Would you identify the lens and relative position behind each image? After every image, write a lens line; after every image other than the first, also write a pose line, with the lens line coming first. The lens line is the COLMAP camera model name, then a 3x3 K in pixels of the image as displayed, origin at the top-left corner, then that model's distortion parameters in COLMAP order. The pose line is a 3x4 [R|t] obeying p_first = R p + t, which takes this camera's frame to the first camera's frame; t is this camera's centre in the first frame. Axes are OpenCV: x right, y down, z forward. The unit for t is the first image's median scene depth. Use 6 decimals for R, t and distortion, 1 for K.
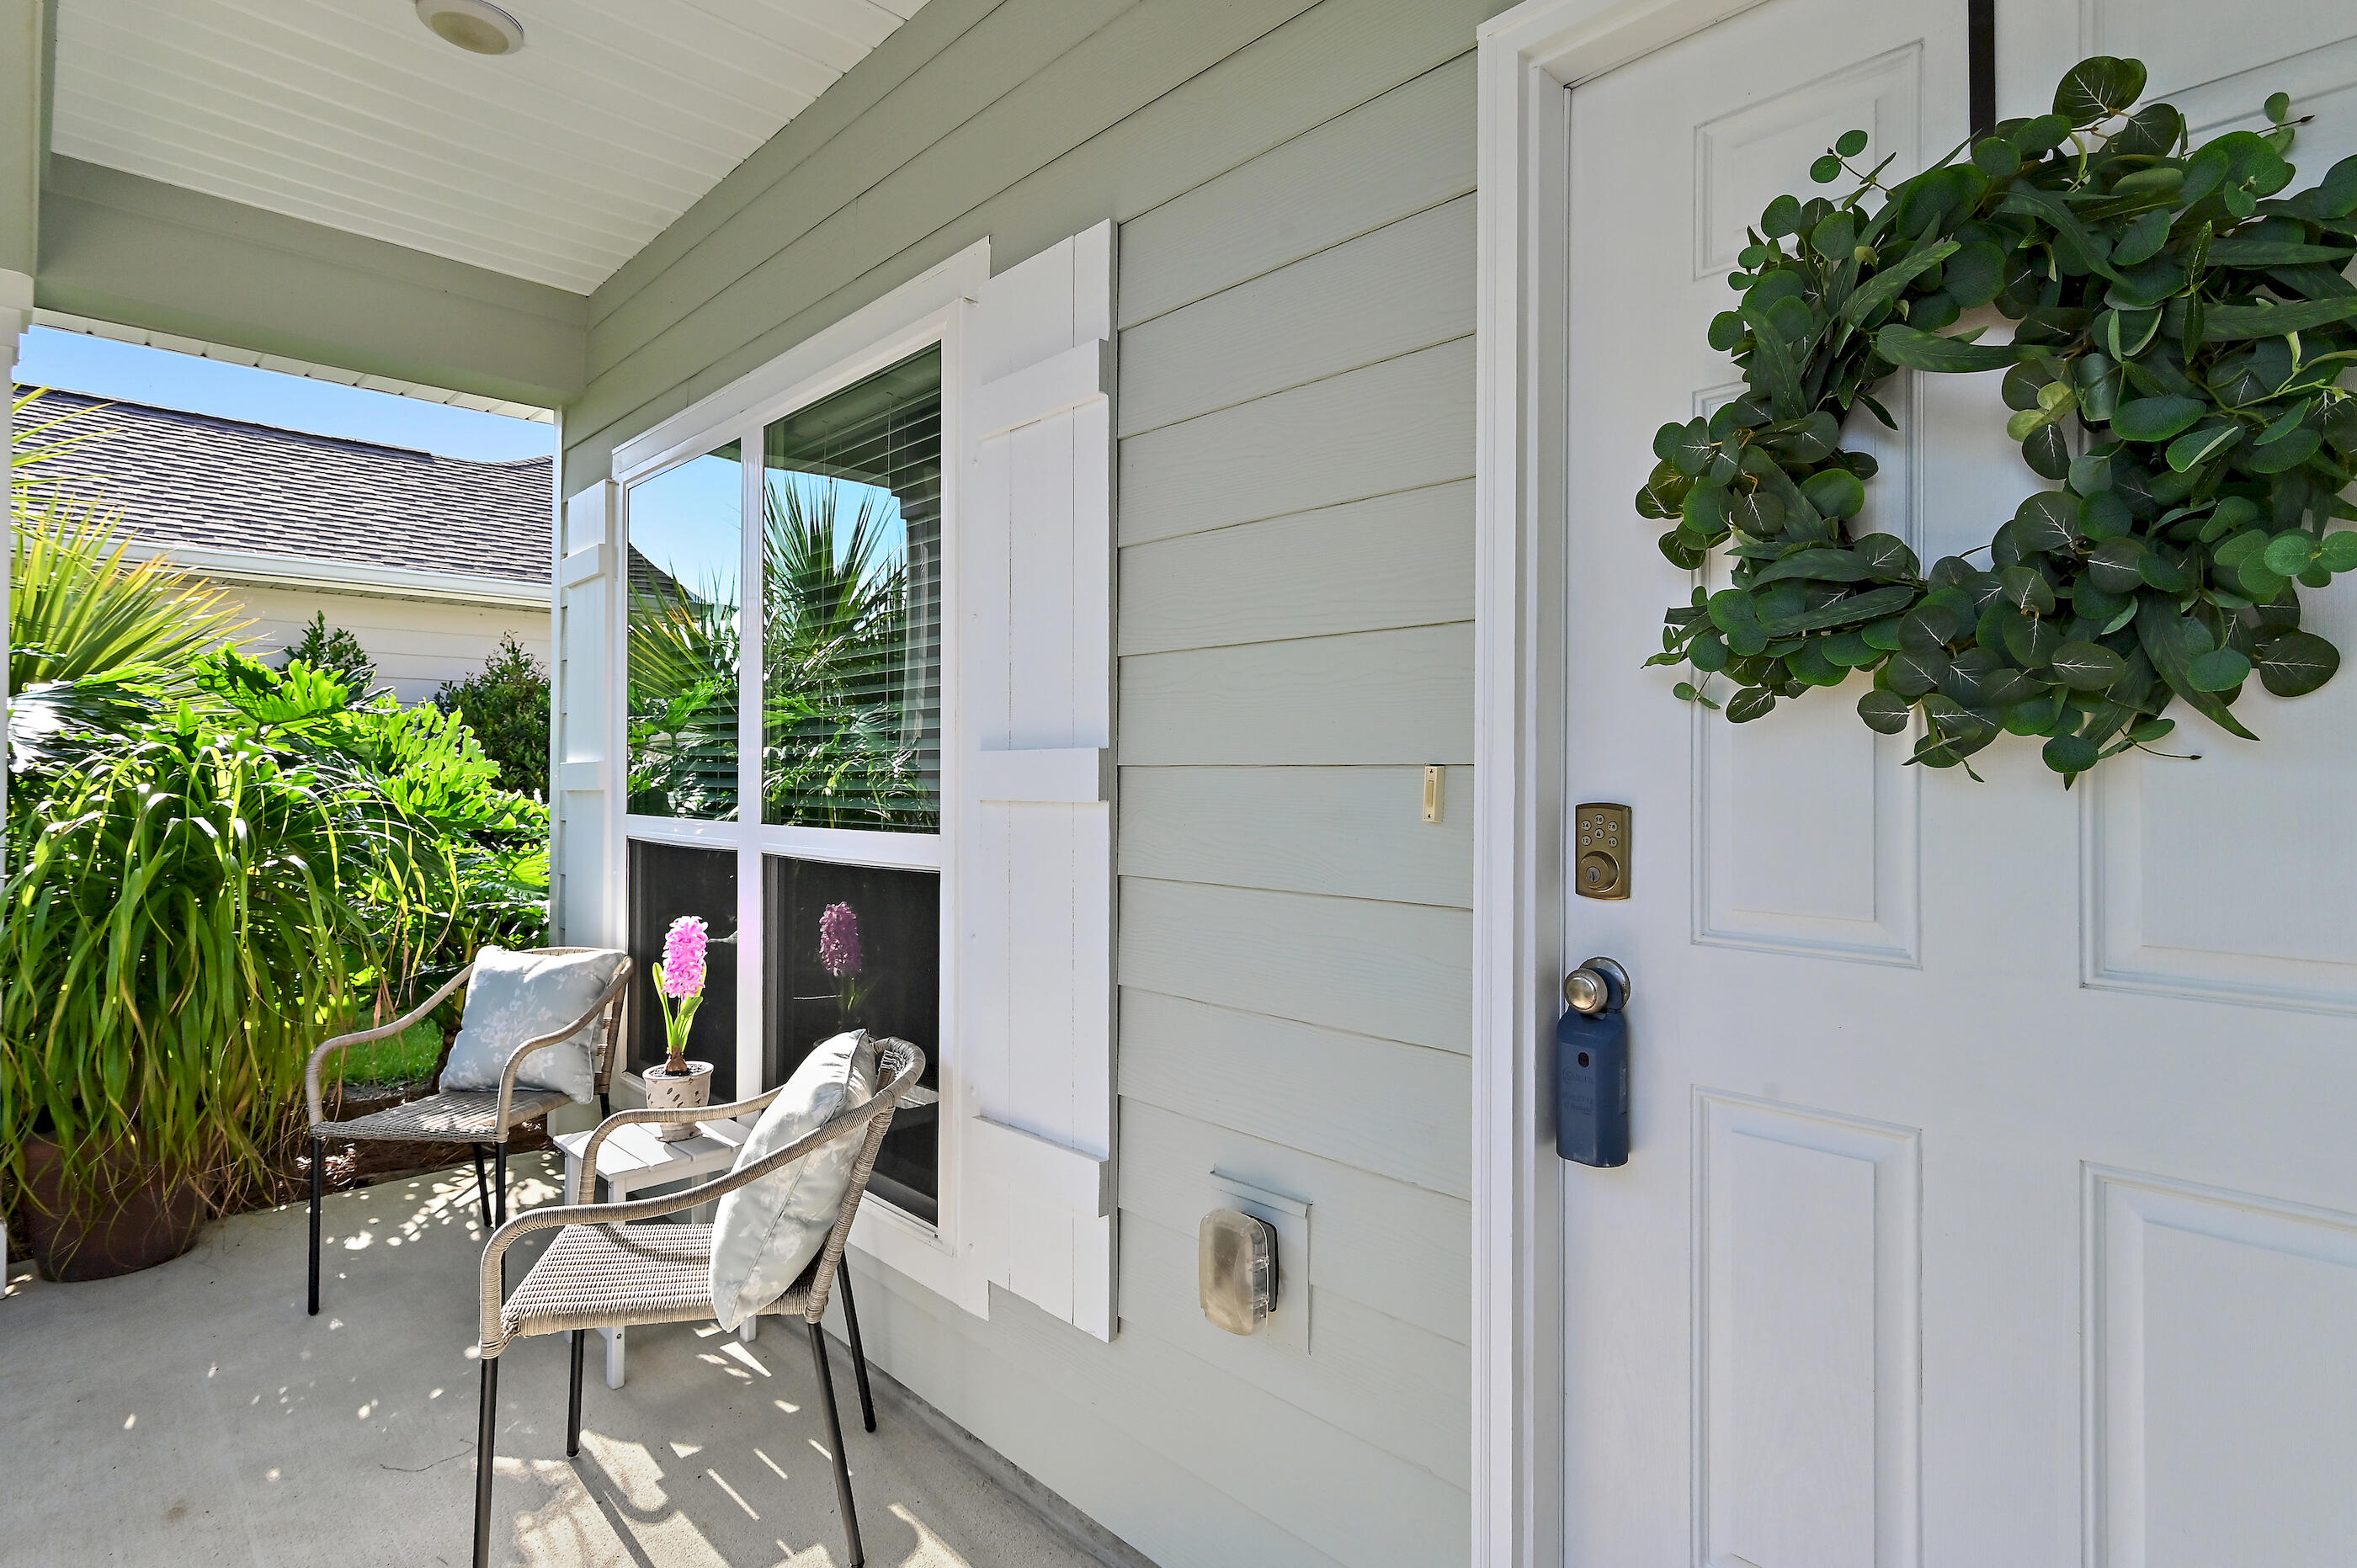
lens RADIAL K [[1157.9, 0, 1184.7], [0, 1157.9, 741.9], [0, 0, 1]] dist [0.002072, -0.000046]
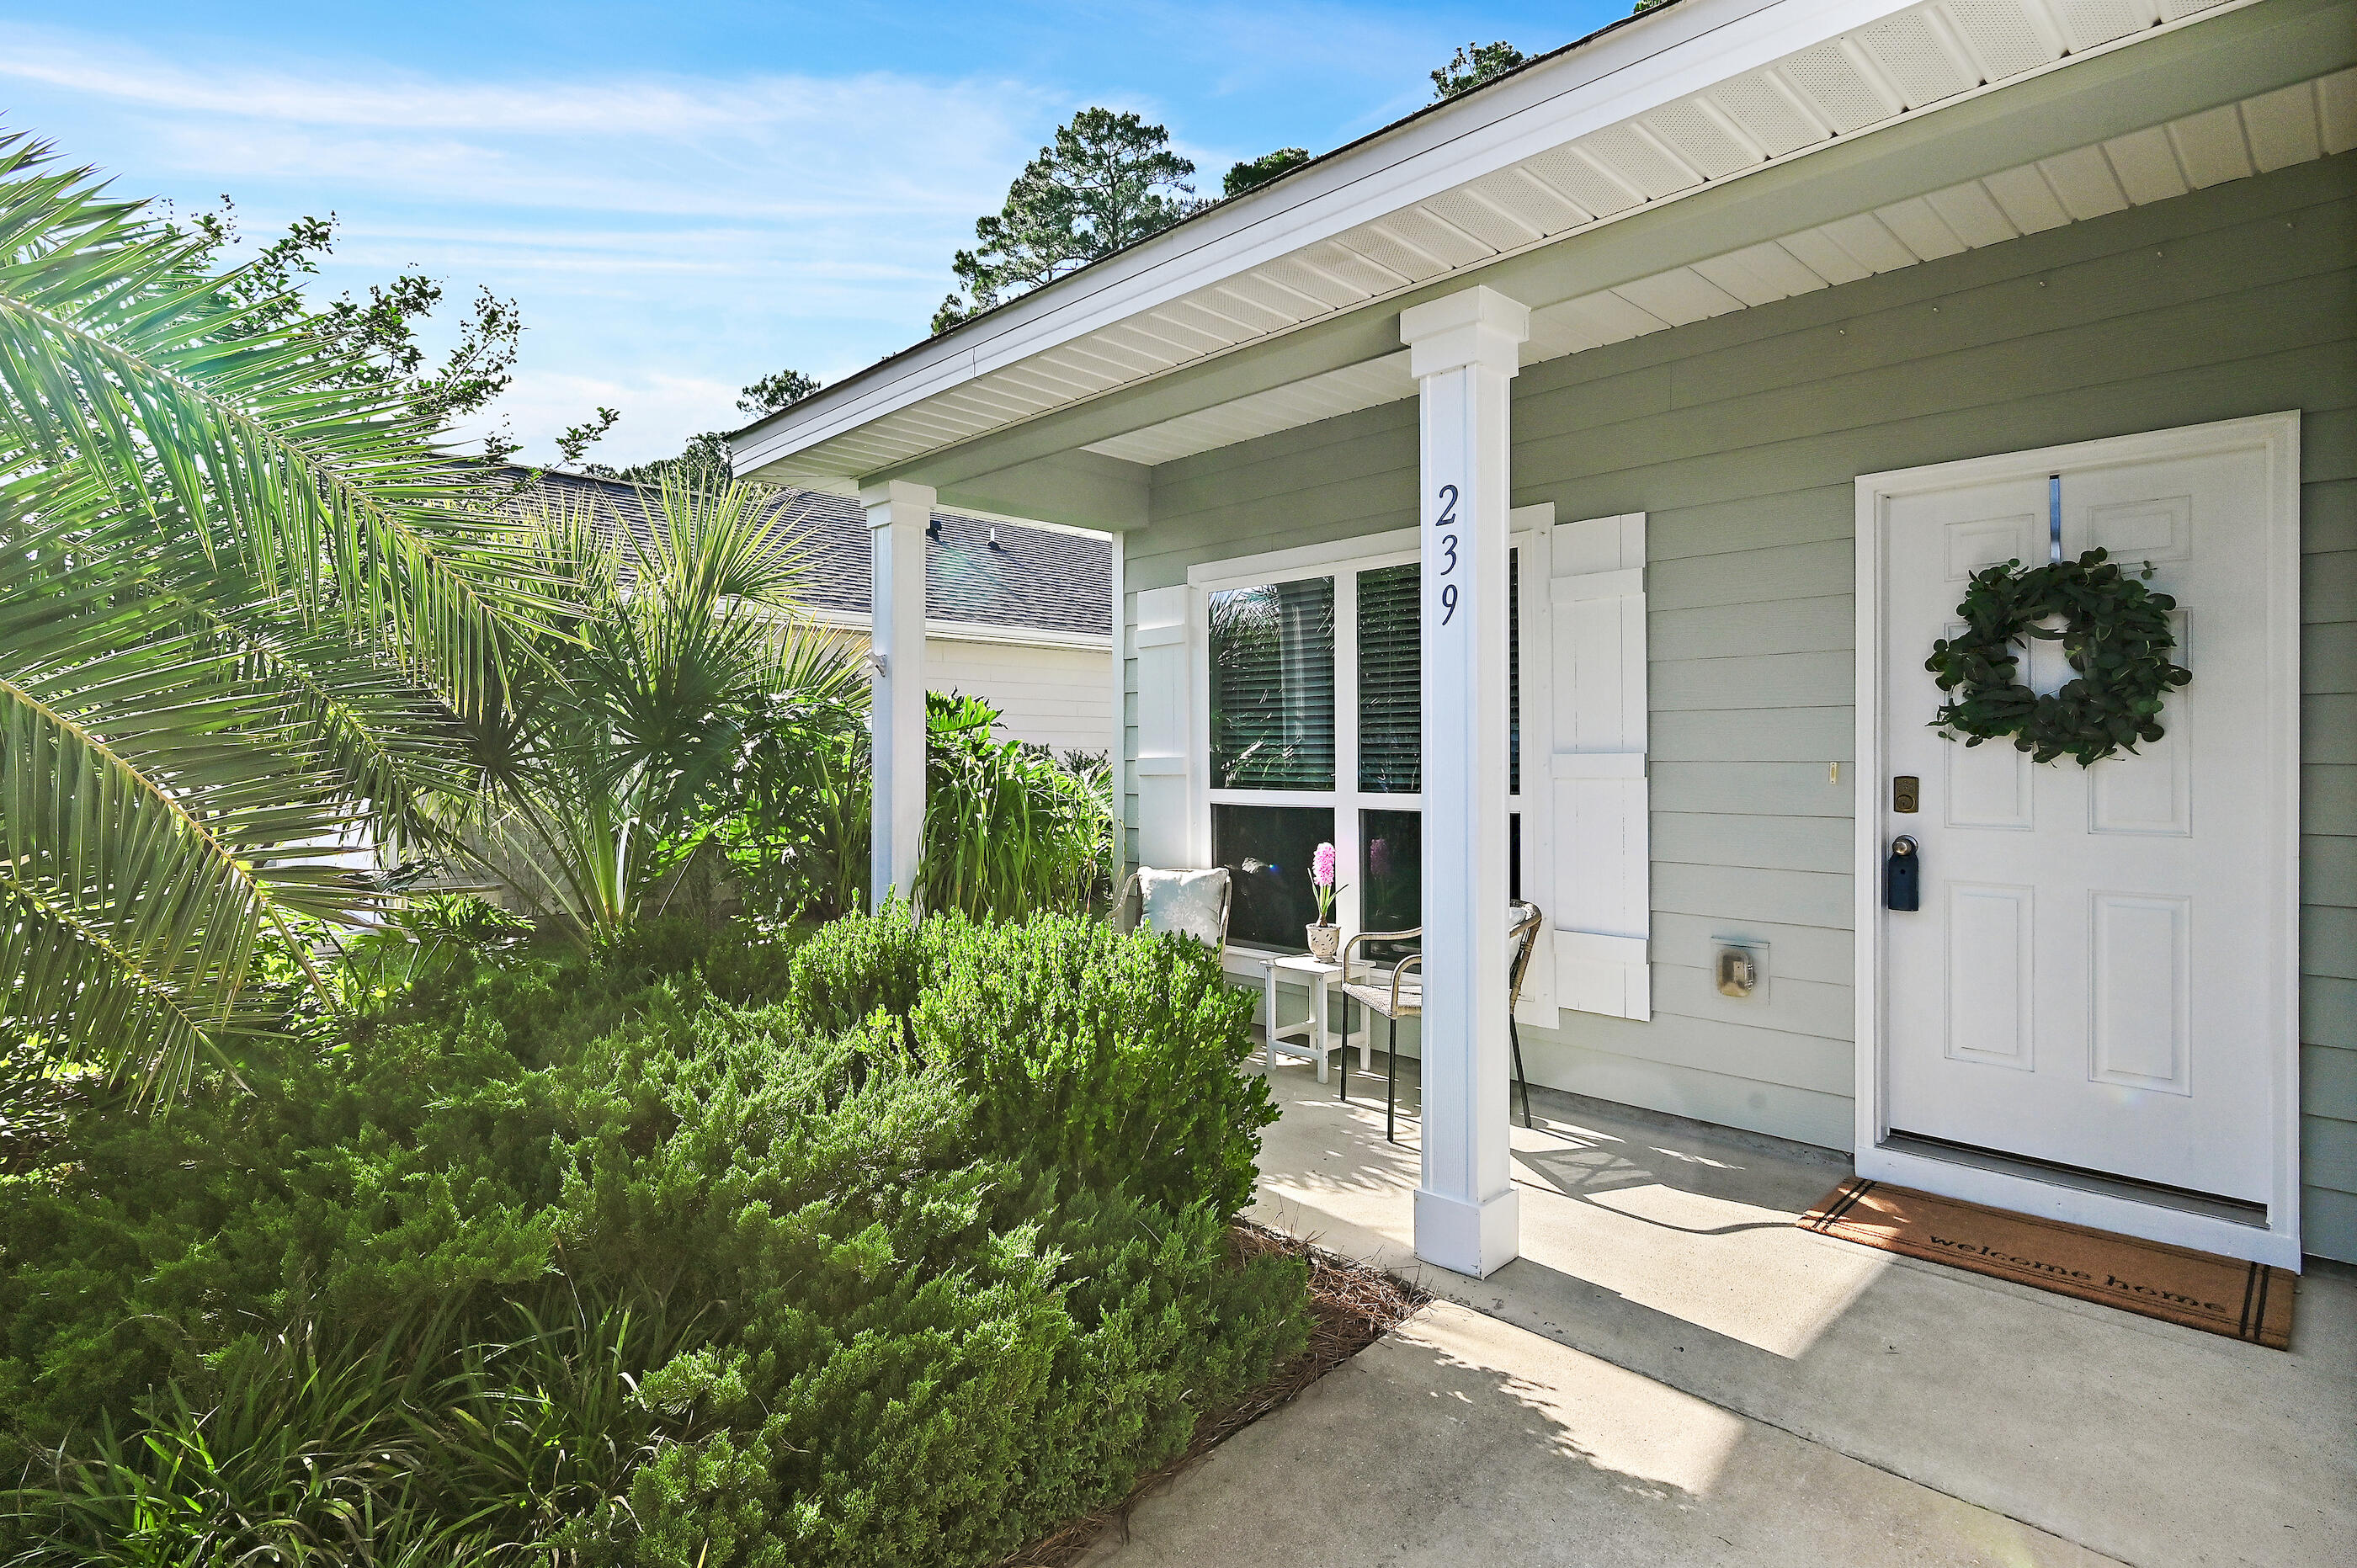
lens RADIAL K [[1169.4, 0, 1187.9], [0, 1169.4, 735.3], [0, 0, 1]] dist [0.002081, -0.000376]
pose [[0.999987, 0.003800, -0.003449, -1.467911], [-0.003804, 0.999992, -0.001005, -0.036982], [0.003445, 0.001019, 0.999994, -1.934252]]
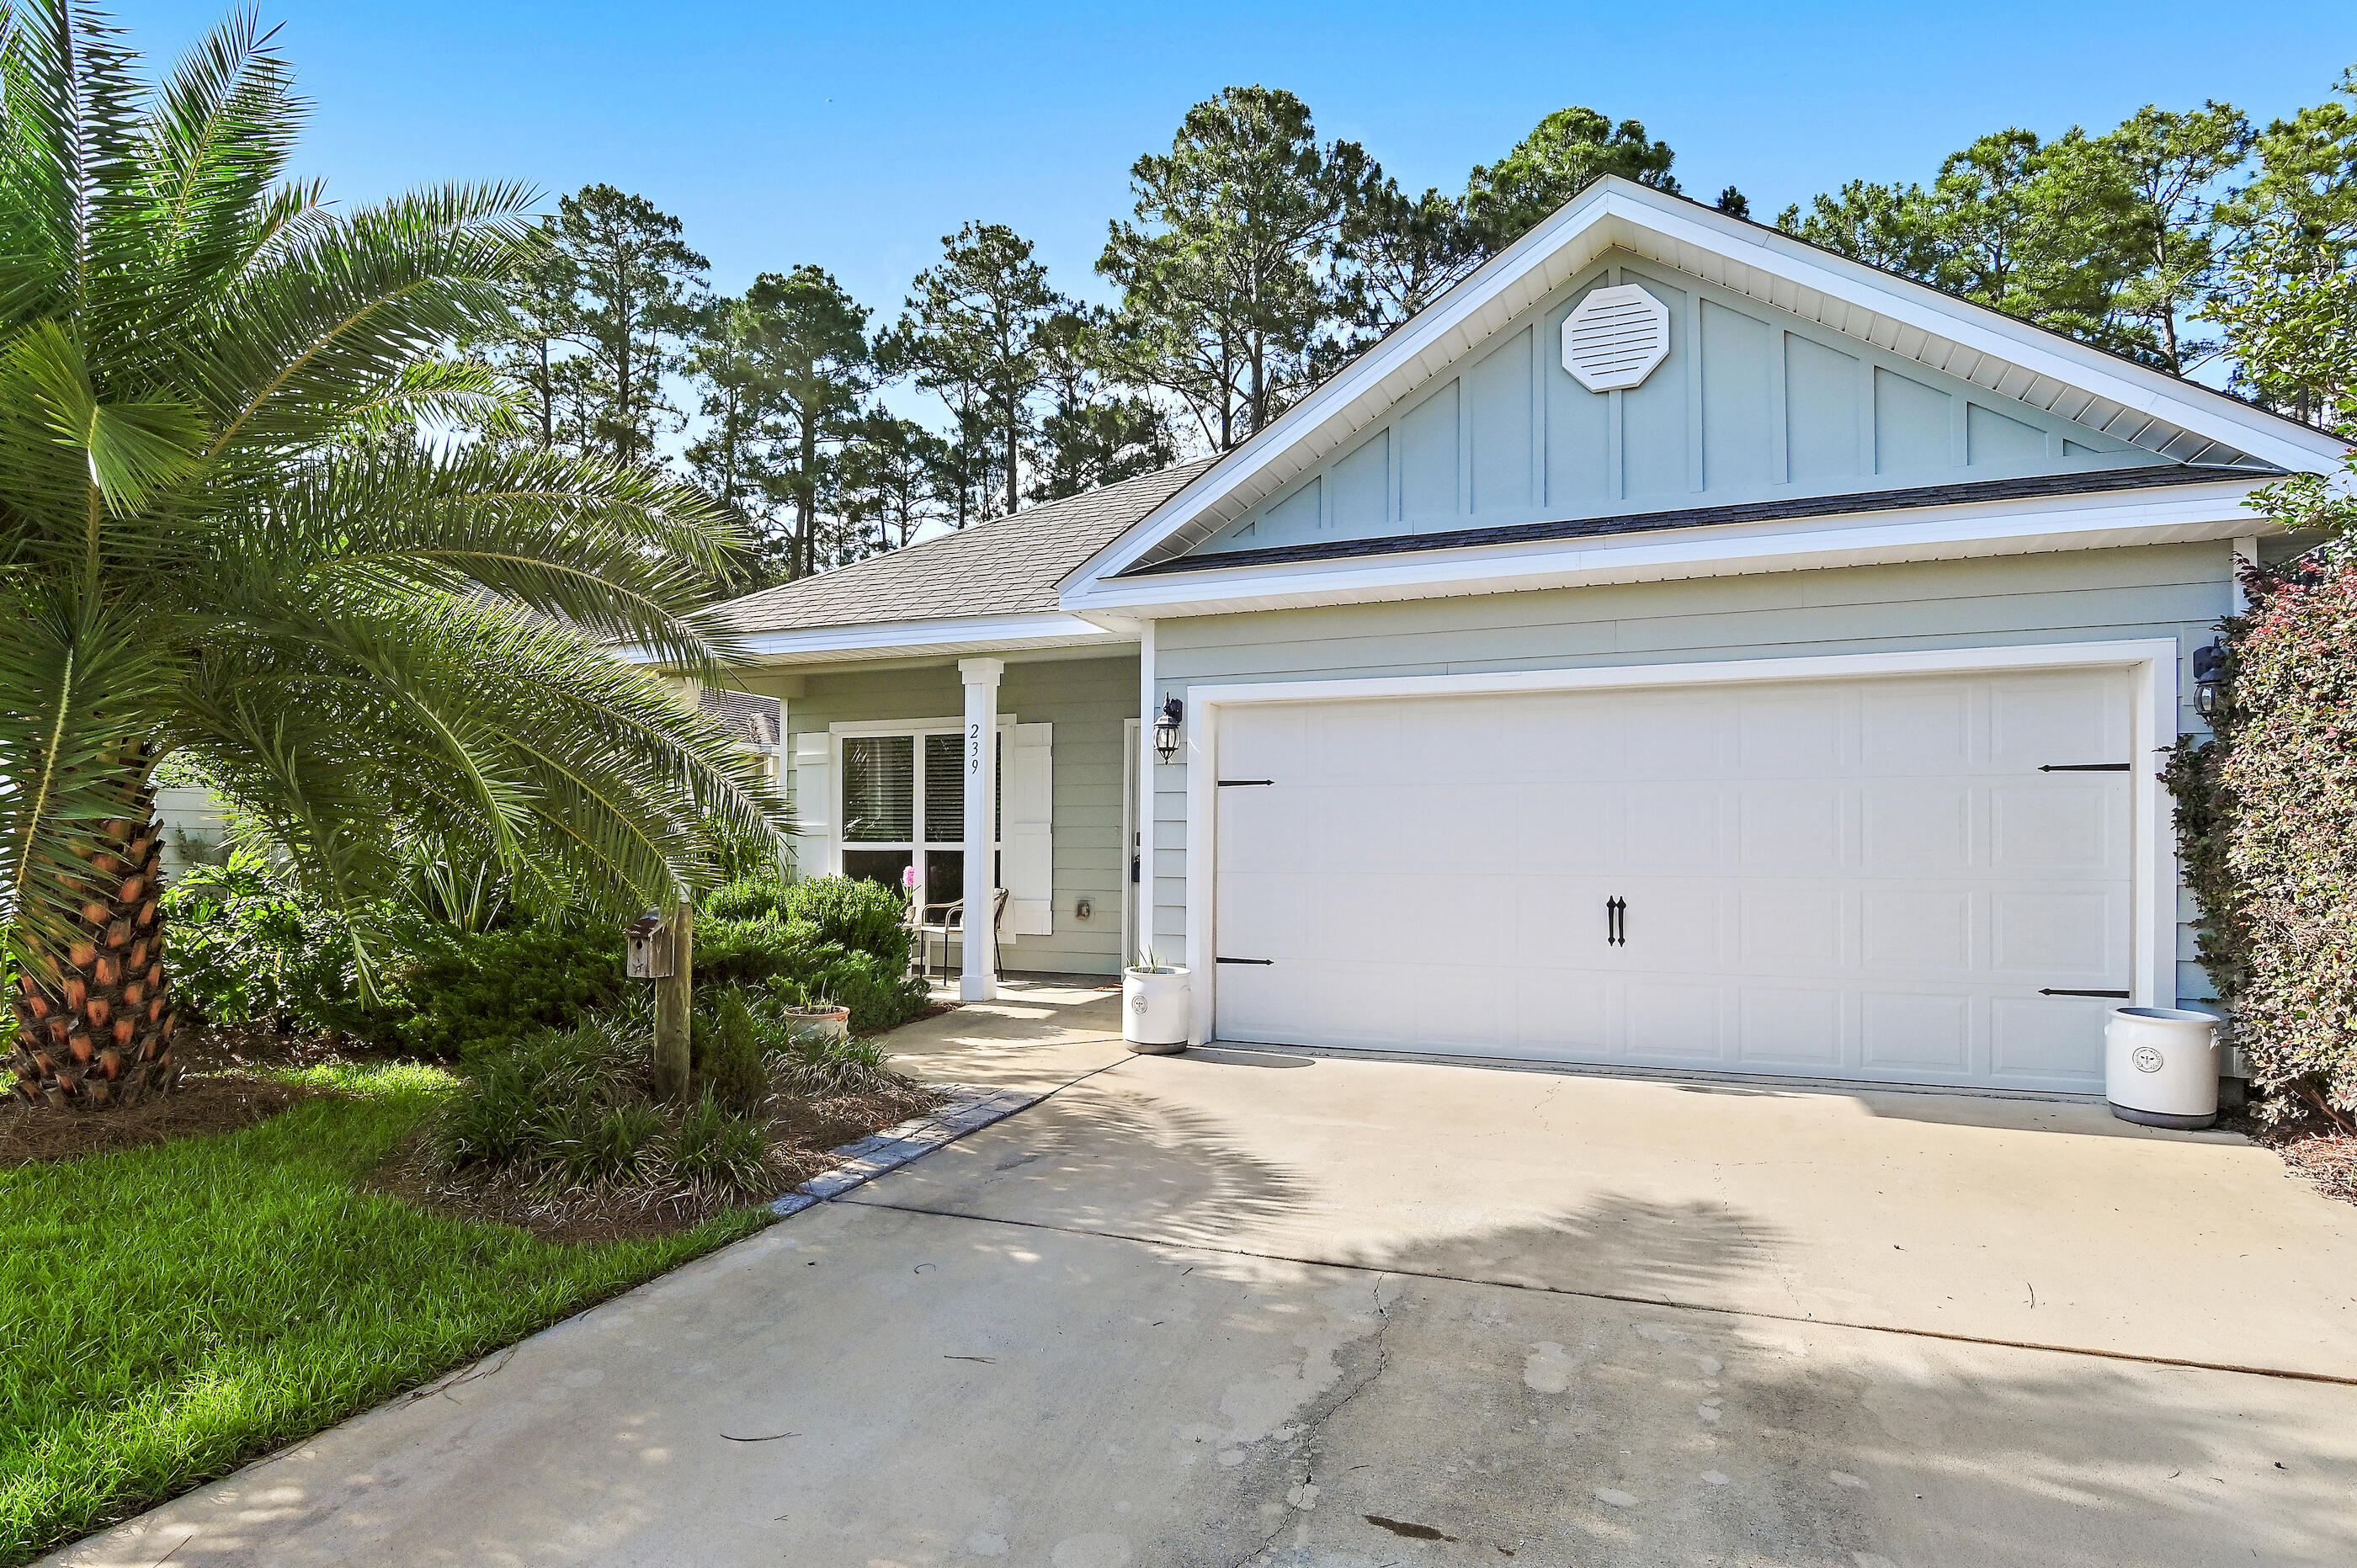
lens RADIAL K [[1168.1, 0, 1181.0], [0, 1168.1, 787.8], [0, 0, 1]] dist [0.000989, 0.000023]
pose [[0.913908, 0.026052, 0.405085, -2.727566], [-0.014310, 0.999386, -0.031987, 0.011173], [-0.405669, 0.023437, 0.913719, -6.725295]]
